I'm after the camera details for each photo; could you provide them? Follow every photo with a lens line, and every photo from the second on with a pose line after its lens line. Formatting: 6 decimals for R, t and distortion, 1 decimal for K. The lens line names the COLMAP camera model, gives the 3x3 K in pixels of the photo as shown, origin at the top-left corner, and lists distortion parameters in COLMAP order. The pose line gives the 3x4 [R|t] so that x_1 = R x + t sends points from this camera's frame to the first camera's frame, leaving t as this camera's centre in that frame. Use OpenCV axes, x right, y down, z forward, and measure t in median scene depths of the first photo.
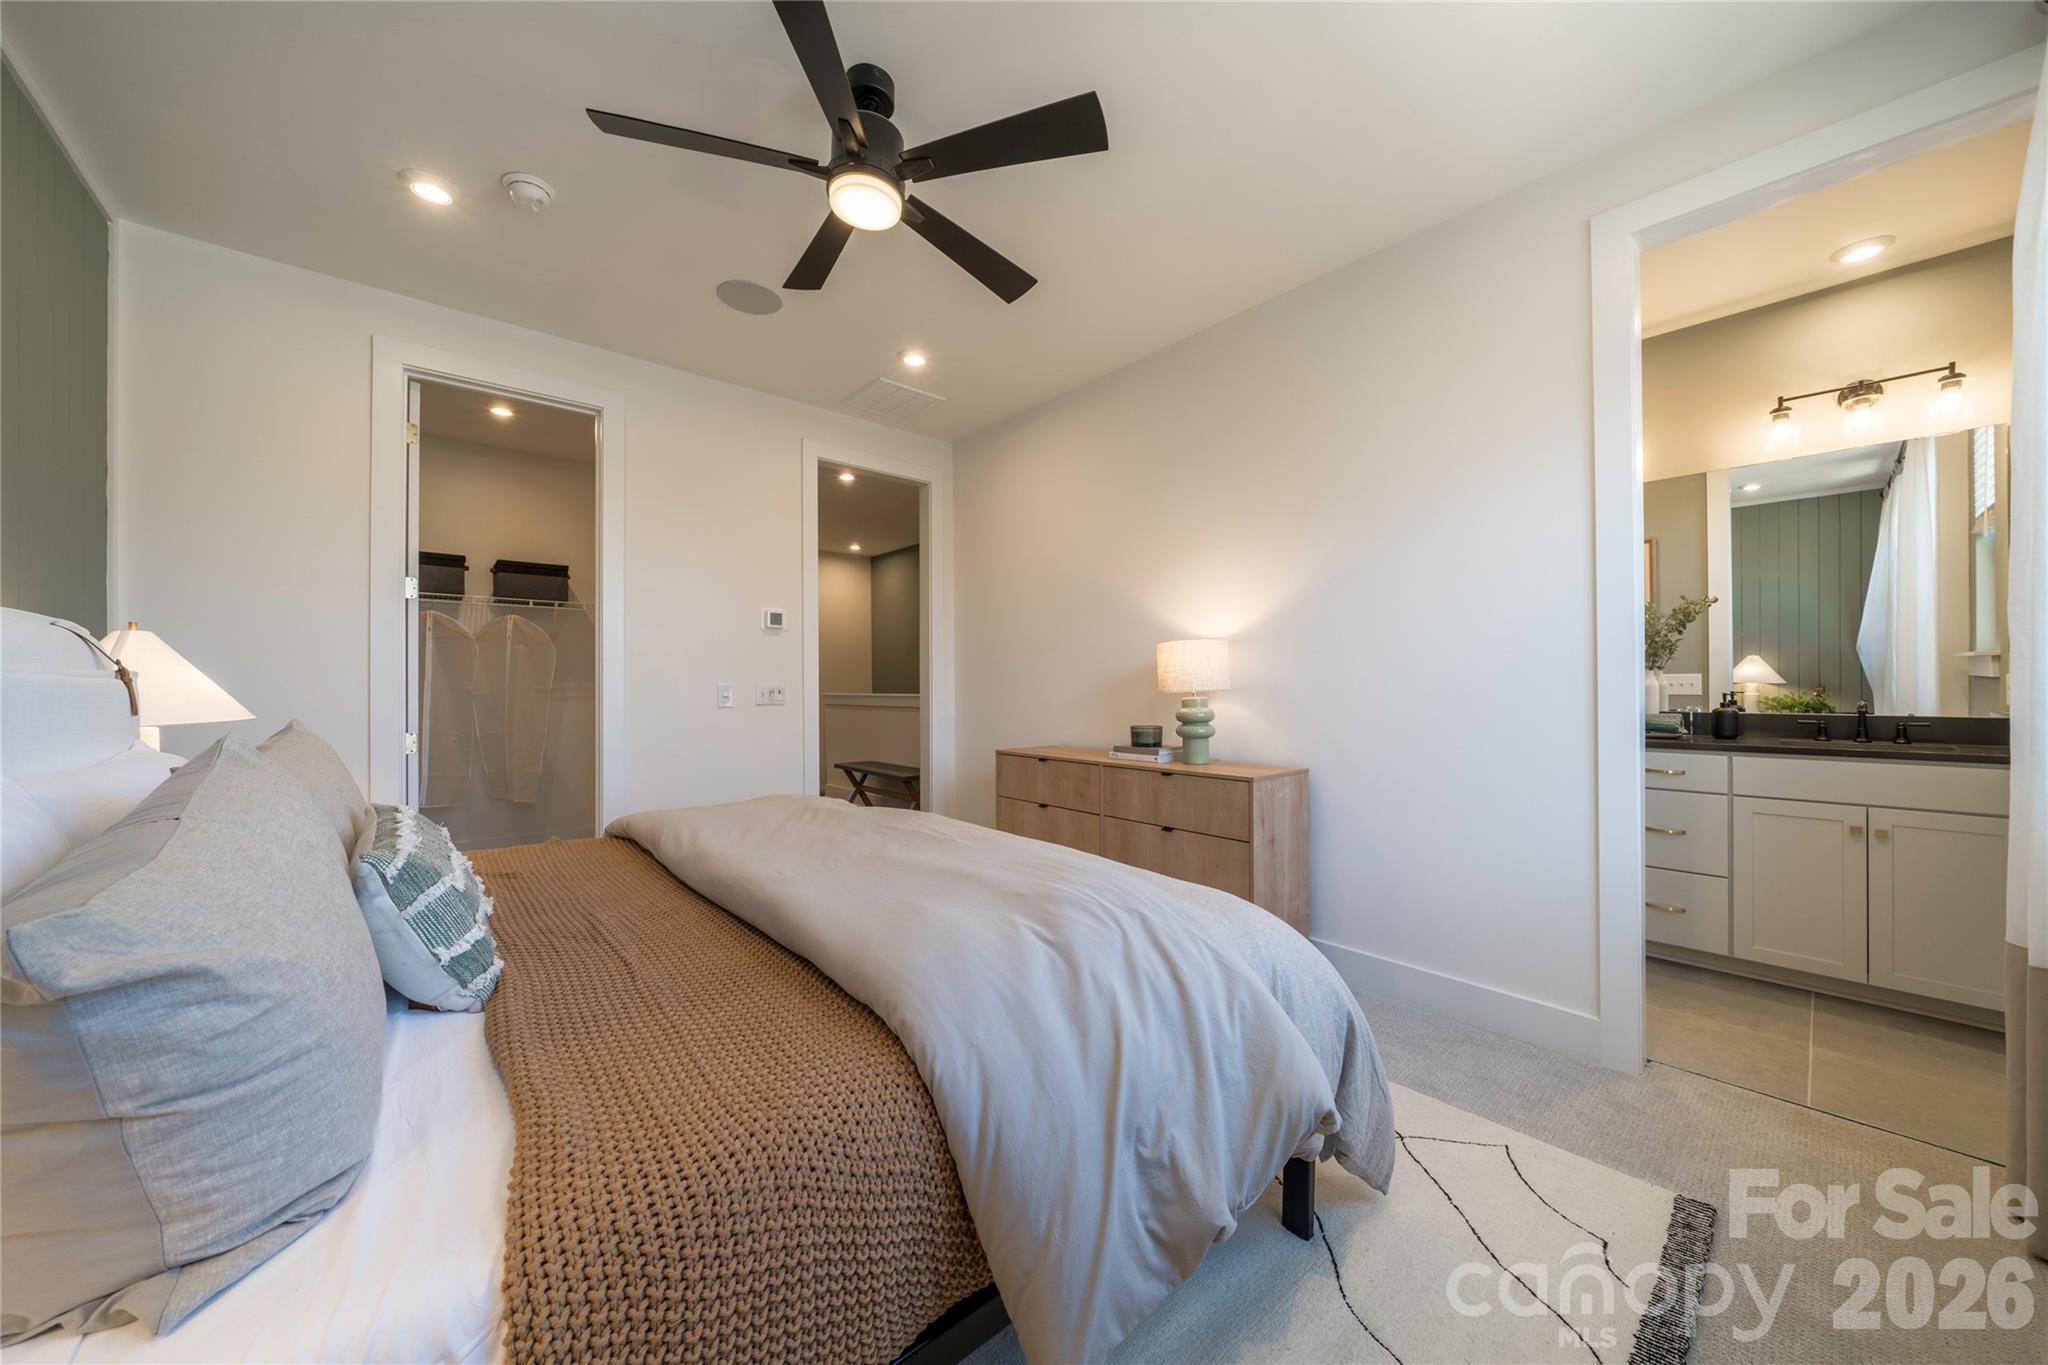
lens RADIAL K [[701.1, 0, 1032.4], [0, 701.1, 678.4], [0, 0, 1]] dist [-0.005690, -0.000168]
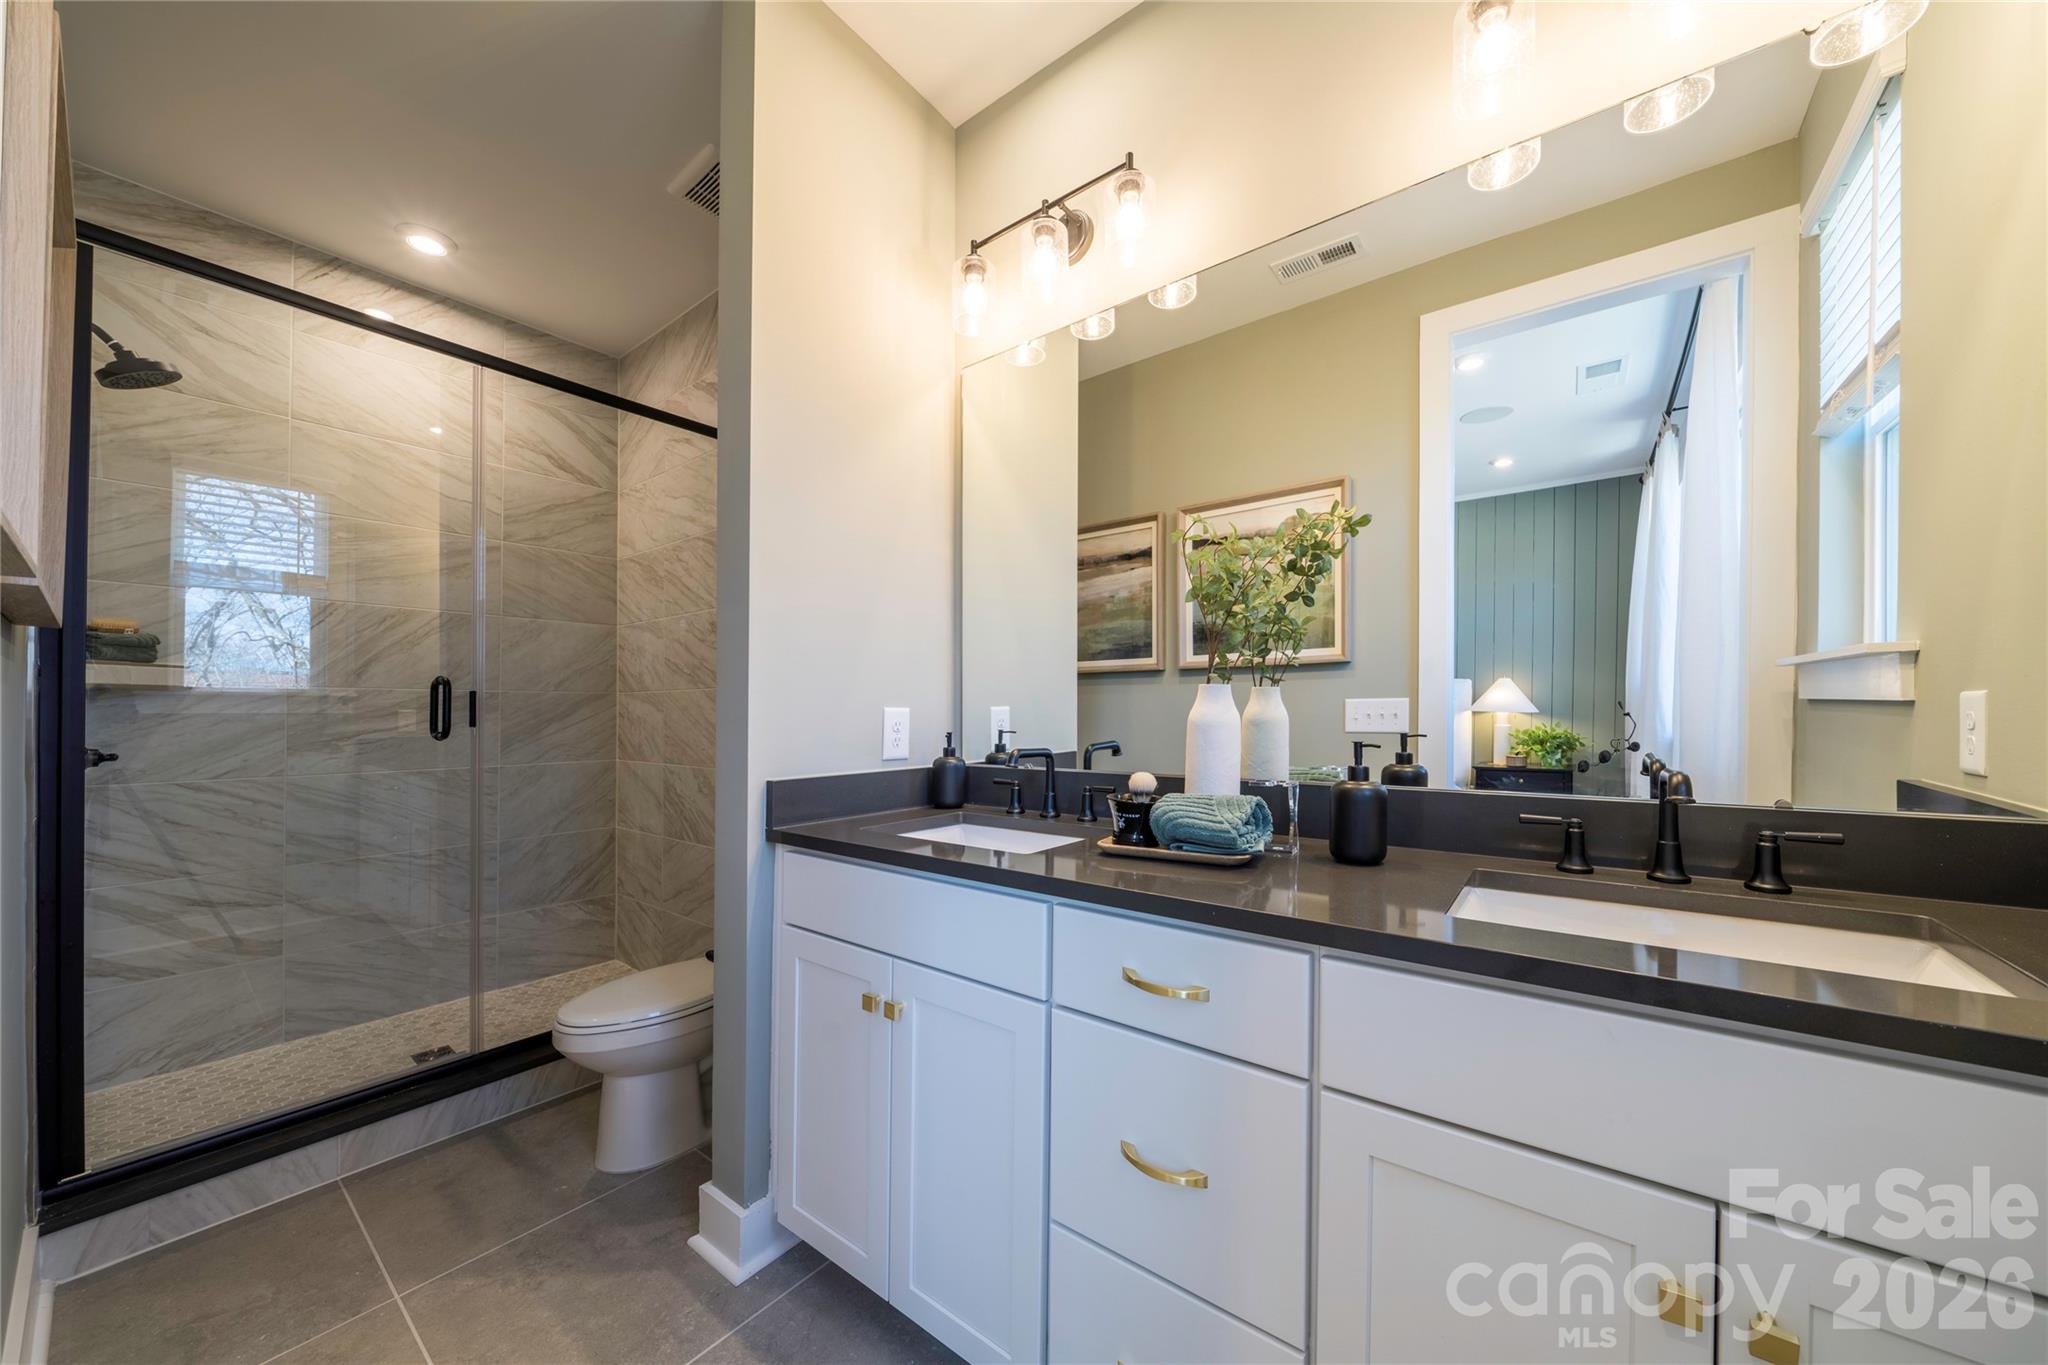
lens RADIAL K [[701.1, 0, 1030.5], [0, 701.1, 714.7], [0, 0, 1]] dist [-0.005690, -0.000168]
pose [[0.982769, -0.000119, 0.184838, 0.654732], [-0.002066, 0.999930, 0.011627, 0.002973], [-0.184826, -0.011809, 0.982700, 0.576604]]
